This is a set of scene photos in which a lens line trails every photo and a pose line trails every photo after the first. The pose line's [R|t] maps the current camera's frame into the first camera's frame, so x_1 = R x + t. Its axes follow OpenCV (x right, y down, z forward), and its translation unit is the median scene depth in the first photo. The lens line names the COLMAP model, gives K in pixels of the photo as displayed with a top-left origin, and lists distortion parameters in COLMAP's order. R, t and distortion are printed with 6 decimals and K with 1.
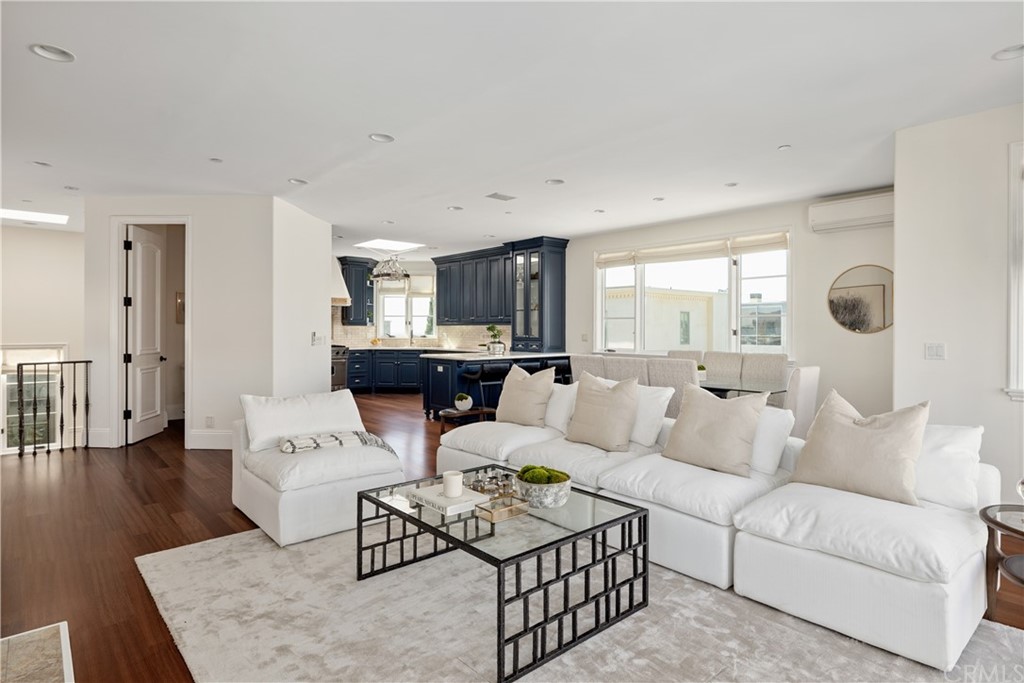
lens RADIAL K [[544.8, 0, 510.4], [0, 544.8, 331.1], [0, 0, 1]] dist [-0.000805, -0.002389]
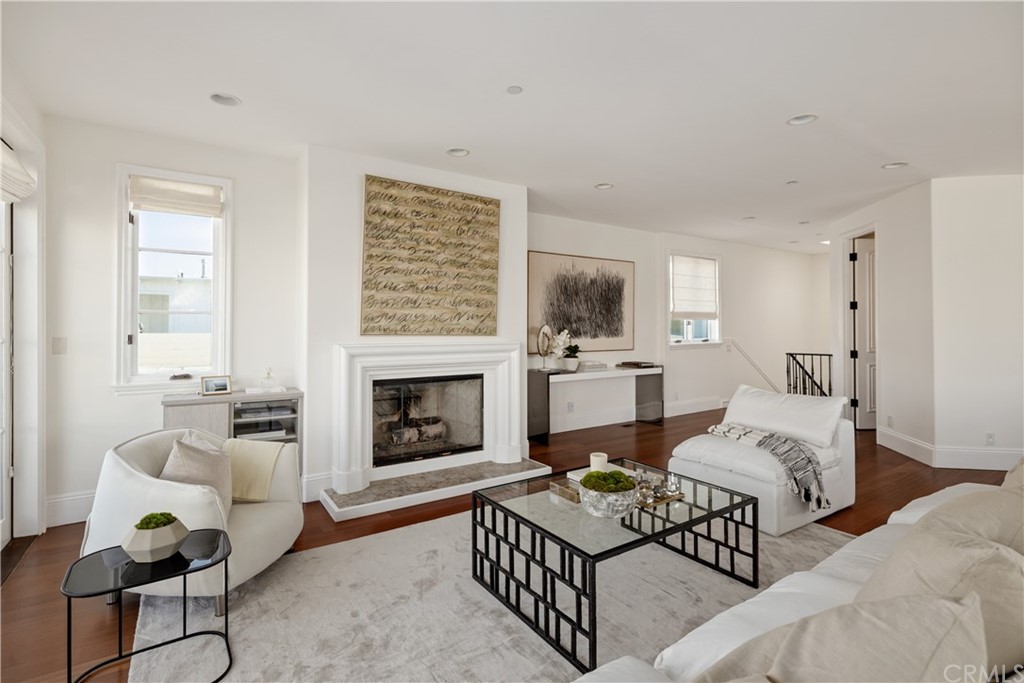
lens RADIAL K [[495.2, 0, 518.4], [0, 495.2, 320.7], [0, 0, 1]] dist [-0.005174, 0.000566]
pose [[-0.119685, -0.015053, -0.992698, 0.322008], [-0.003469, 0.999885, -0.014743, -0.002918], [0.992806, 0.001679, -0.119724, 0.320020]]
